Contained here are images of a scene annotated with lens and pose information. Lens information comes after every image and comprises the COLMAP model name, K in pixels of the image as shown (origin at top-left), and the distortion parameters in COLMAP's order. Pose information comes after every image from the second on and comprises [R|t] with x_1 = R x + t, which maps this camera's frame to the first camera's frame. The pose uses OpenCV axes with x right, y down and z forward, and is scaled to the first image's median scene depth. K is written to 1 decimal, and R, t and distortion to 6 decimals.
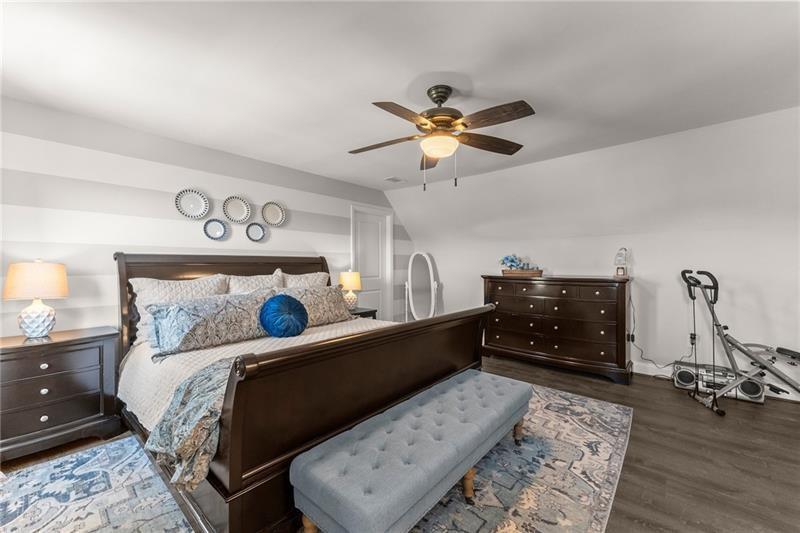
lens RADIAL K [[317.9, 0, 400.0], [0, 317.9, 266.5], [0, 0, 1]] dist [0.001388, 0.000225]
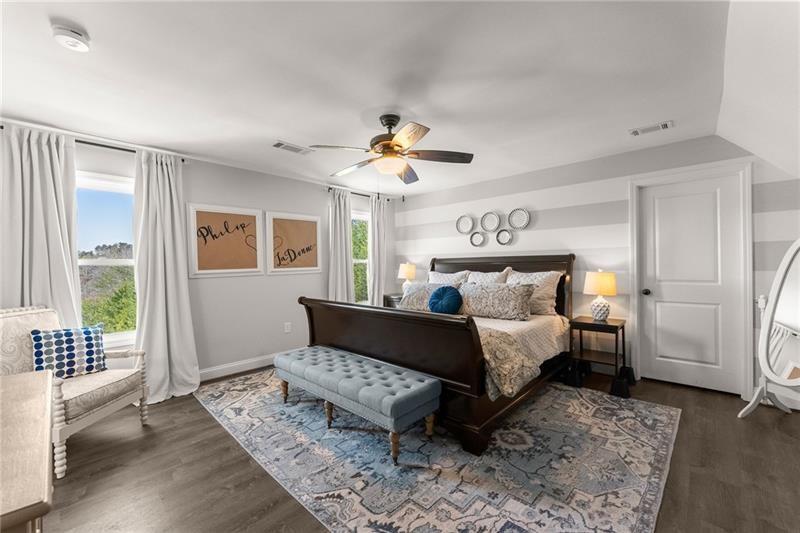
lens RADIAL K [[331.4, 0, 406.3], [0, 331.4, 264.4], [0, 0, 1]] dist [-0.000946, -0.000063]
pose [[-0.034314, -0.004615, -0.999400, 0.912878], [0.000263, 0.999989, -0.004627, 0.002566], [0.999411, -0.000421, -0.034312, 0.741500]]
